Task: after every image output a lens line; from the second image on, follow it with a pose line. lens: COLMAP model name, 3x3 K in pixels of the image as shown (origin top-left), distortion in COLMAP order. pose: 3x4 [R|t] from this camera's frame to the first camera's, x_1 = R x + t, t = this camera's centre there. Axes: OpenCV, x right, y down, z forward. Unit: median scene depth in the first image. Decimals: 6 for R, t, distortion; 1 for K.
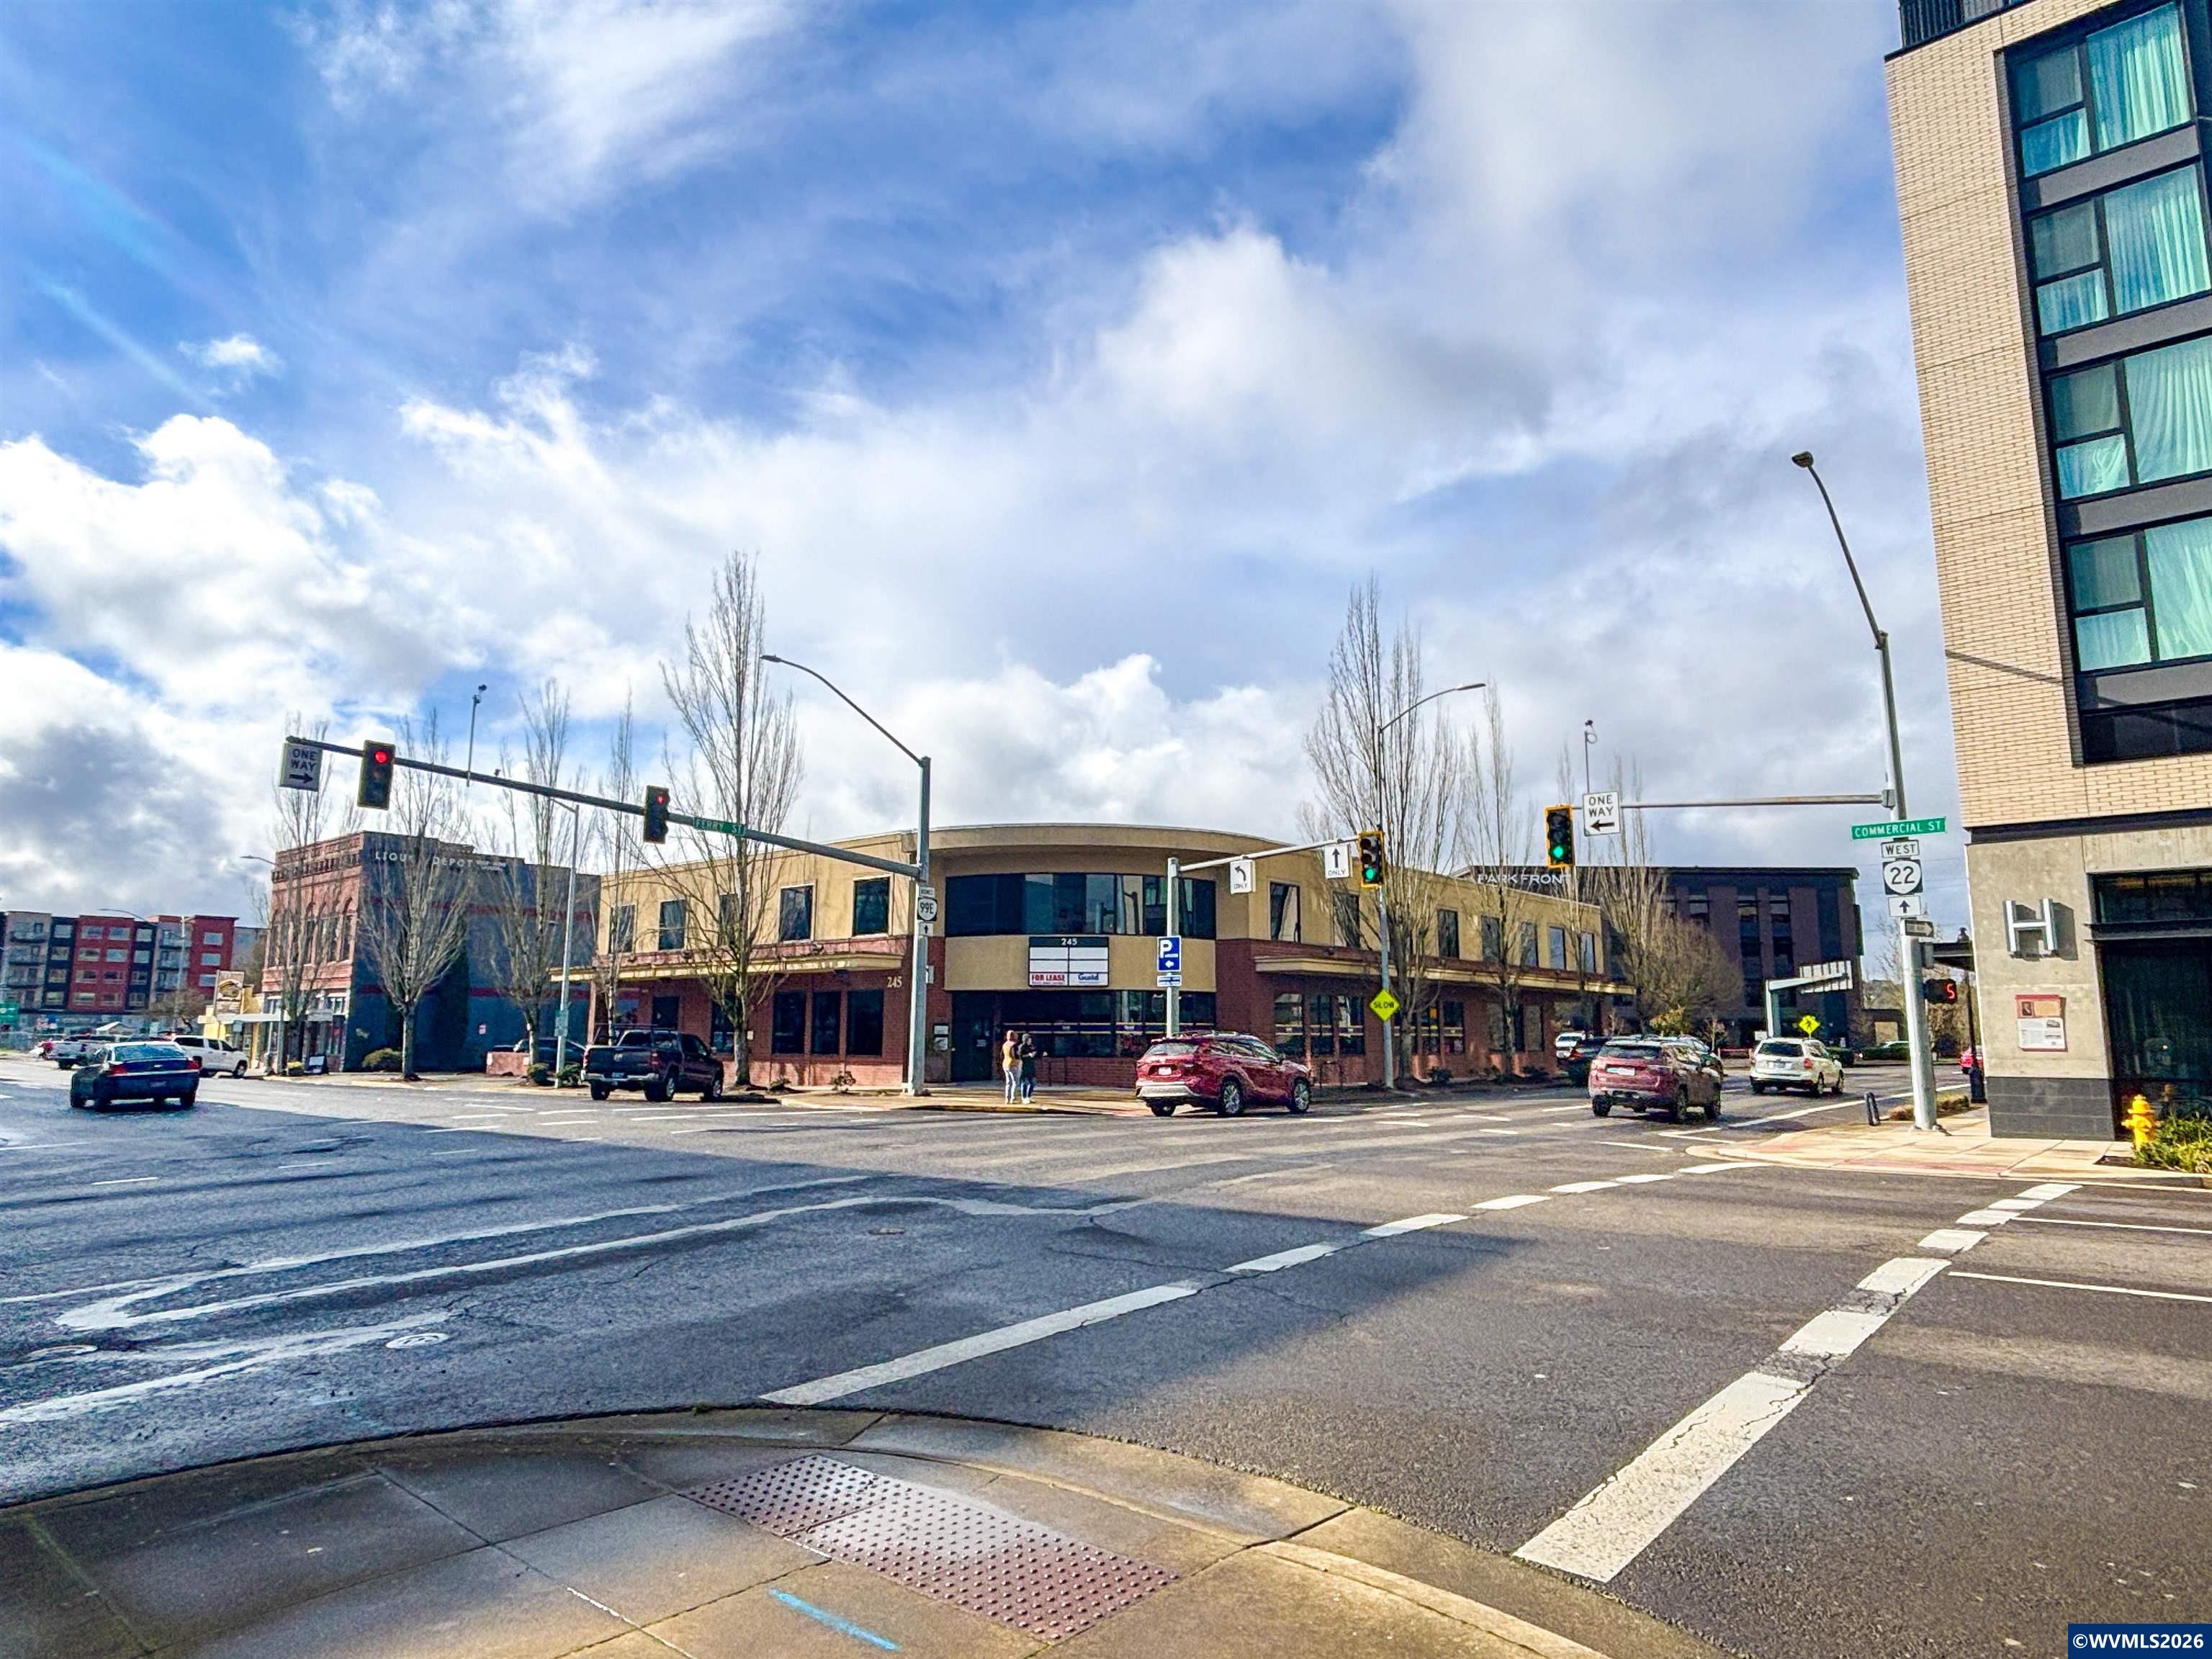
lens RADIAL K [[1266.2, 0, 1086.3], [0, 1266.2, 828.7], [0, 0, 1]] dist [0.014465, 0.001278]
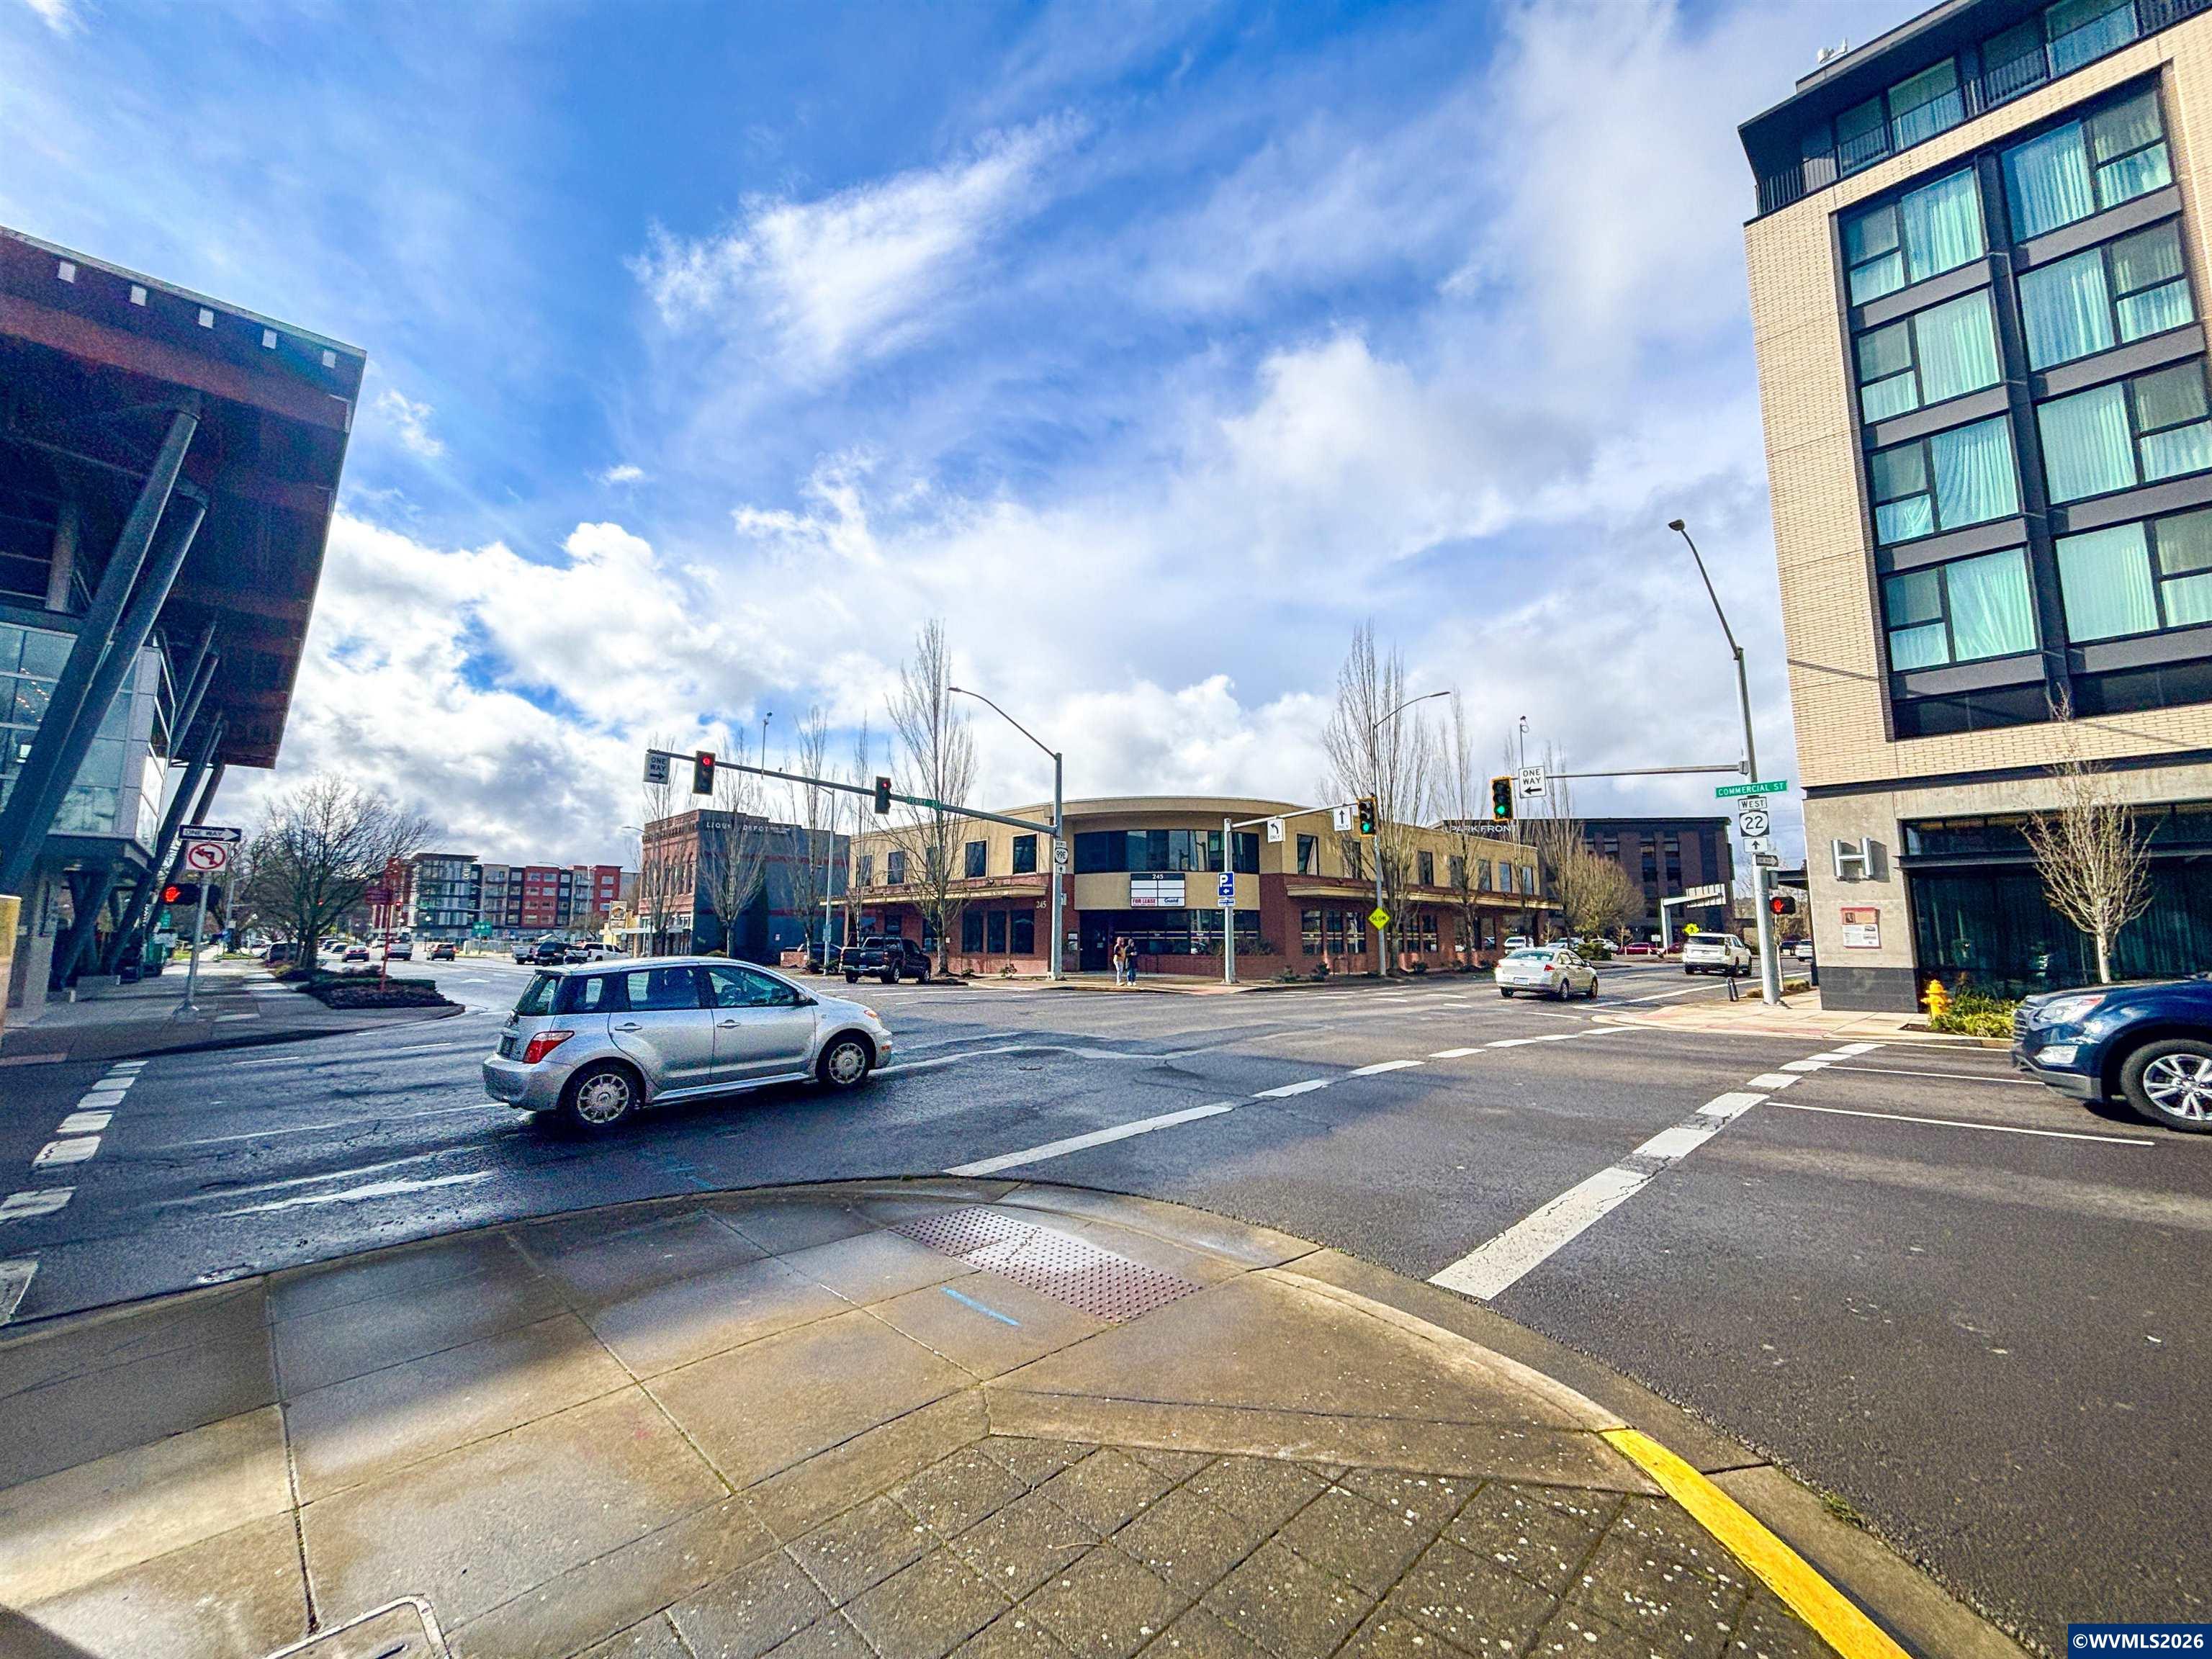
lens RADIAL K [[867.1, 0, 1106.0], [0, 867.1, 829.5], [0, 0, 1]] dist [0.034809, -0.014739]
pose [[0.996457, -0.015201, -0.082714, 0.010886], [0.018121, 0.999235, 0.034667, -0.001623], [0.082123, -0.036043, 0.995970, -0.010214]]
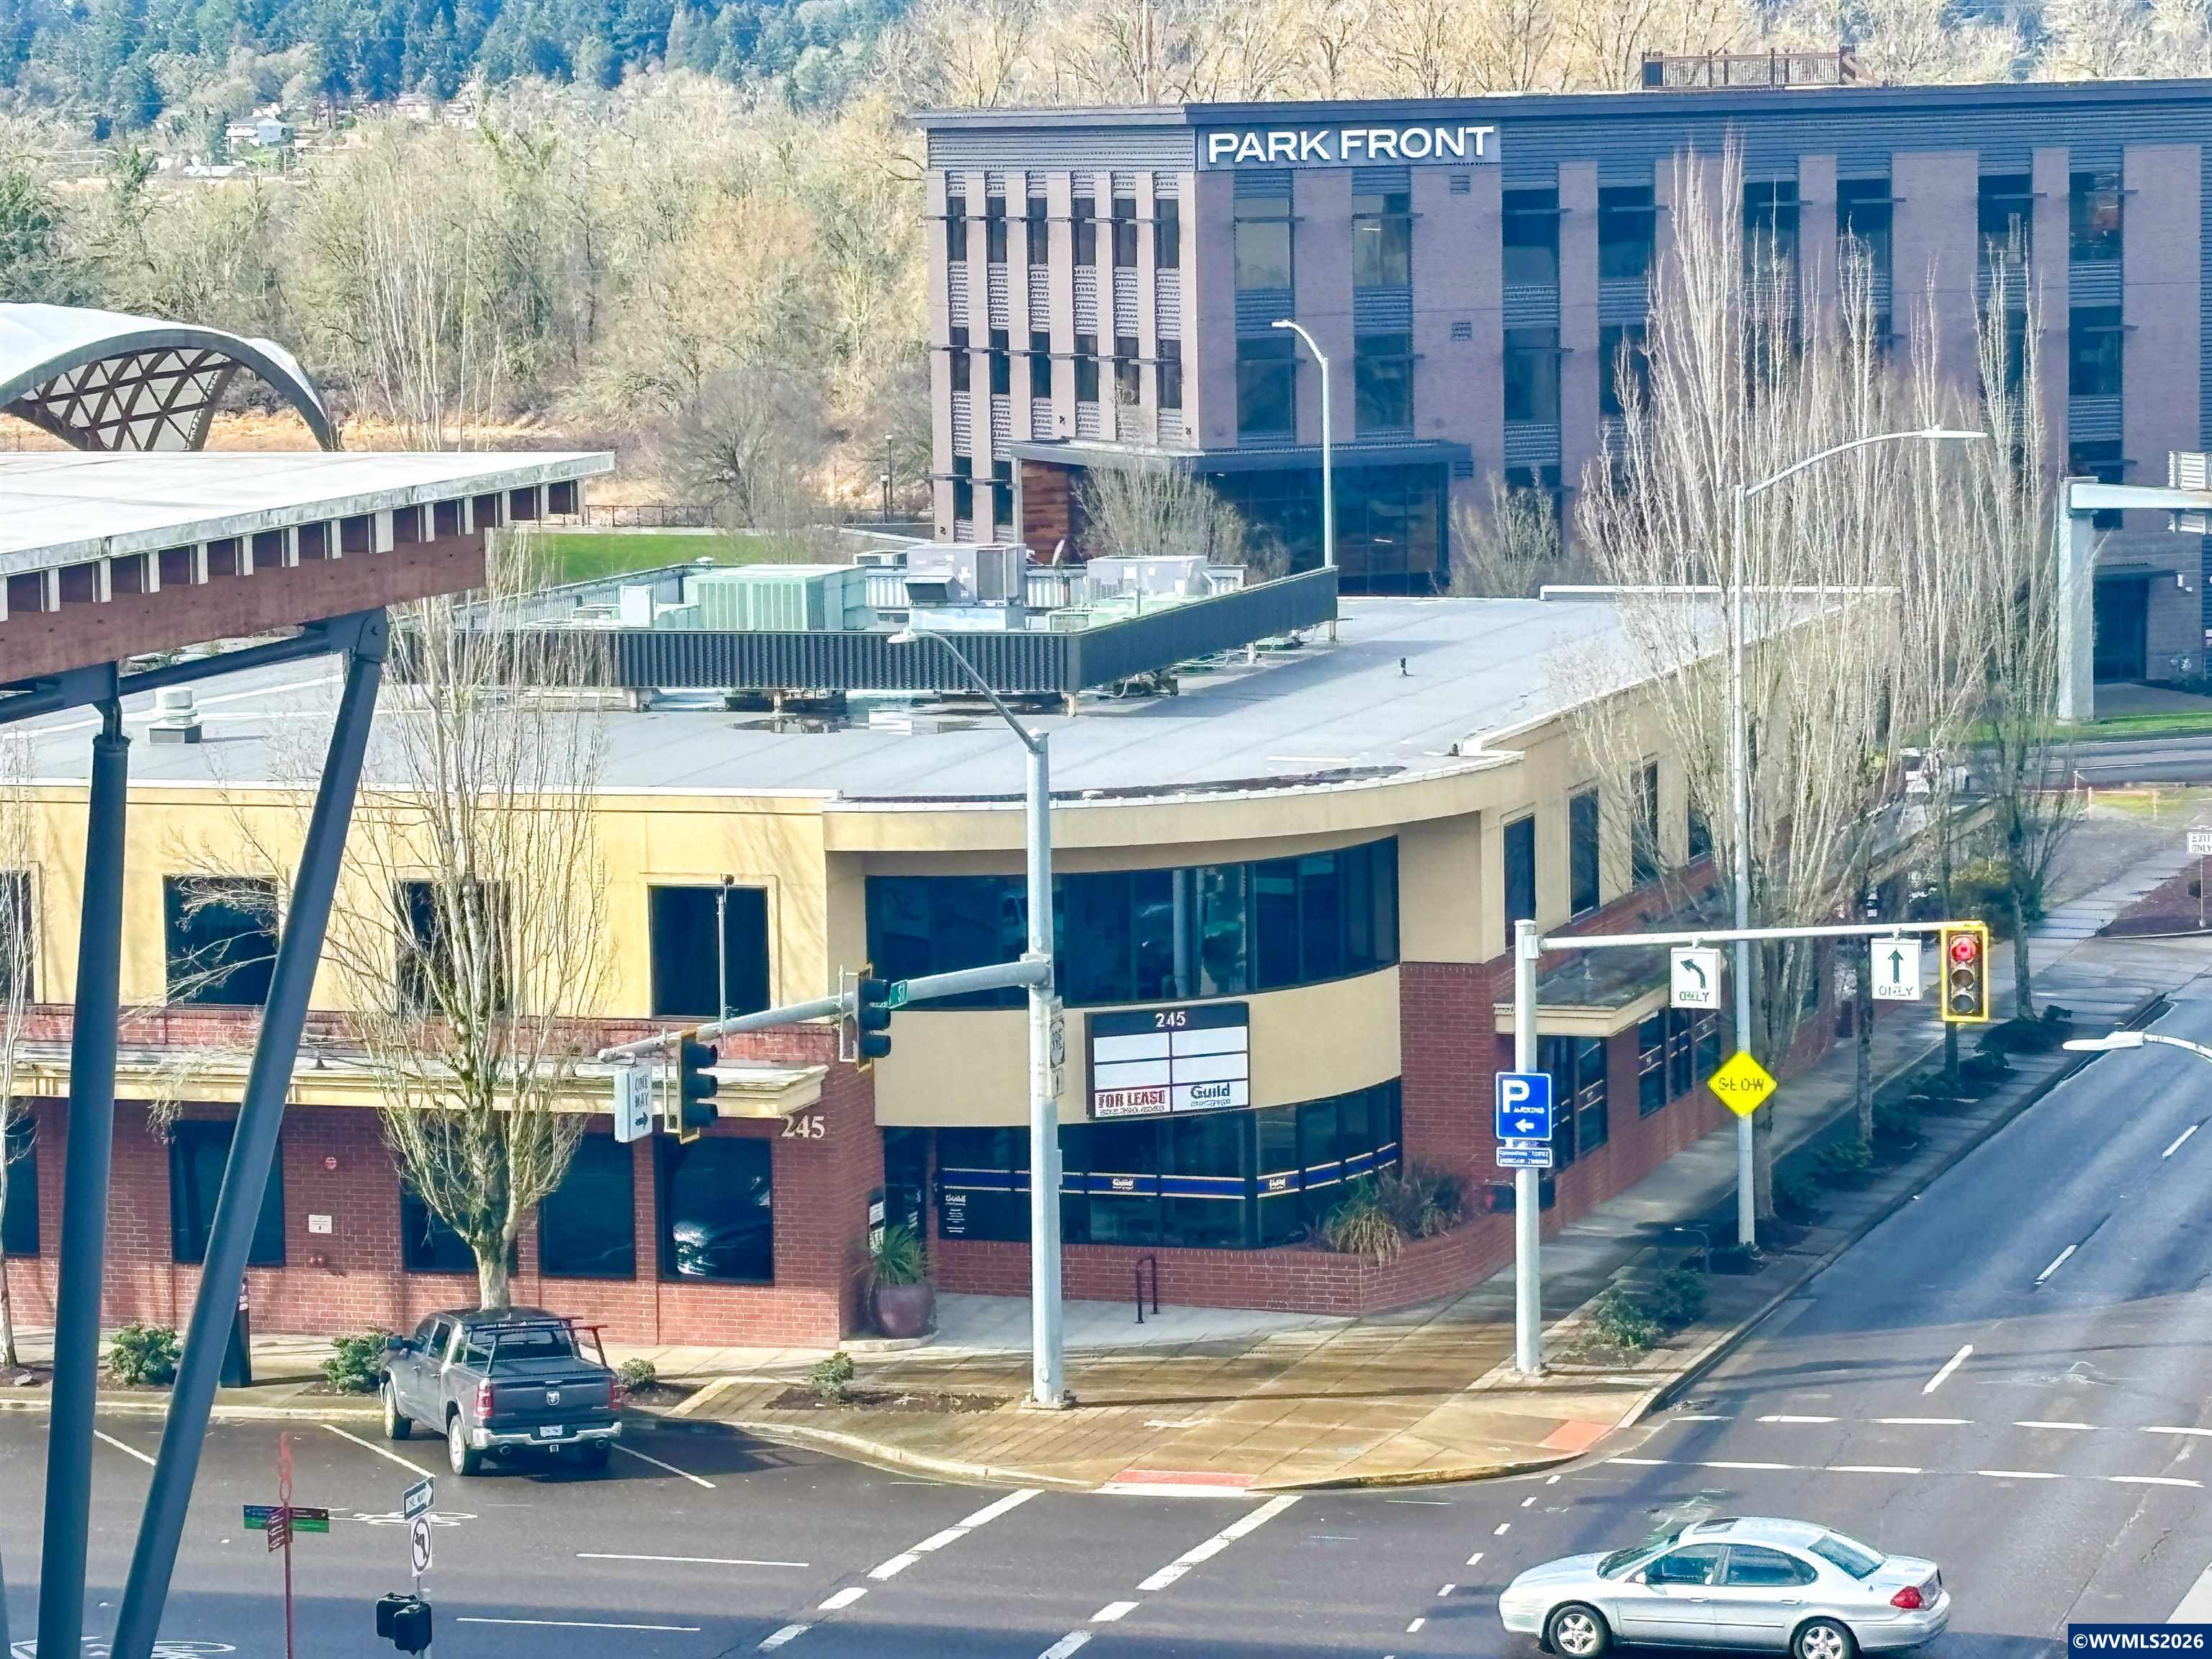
lens RADIAL K [[6728.8, 0, 1106.0], [0, 6728.8, 829.5], [0, 0, 1]] dist [0.064312, 0.247272]
pose [[0.918177, -0.065639, 0.390694, -1.048489], [-0.038447, 0.966760, 0.252777, -0.633725], [-0.394299, -0.247115, 0.885134, -1.226566]]
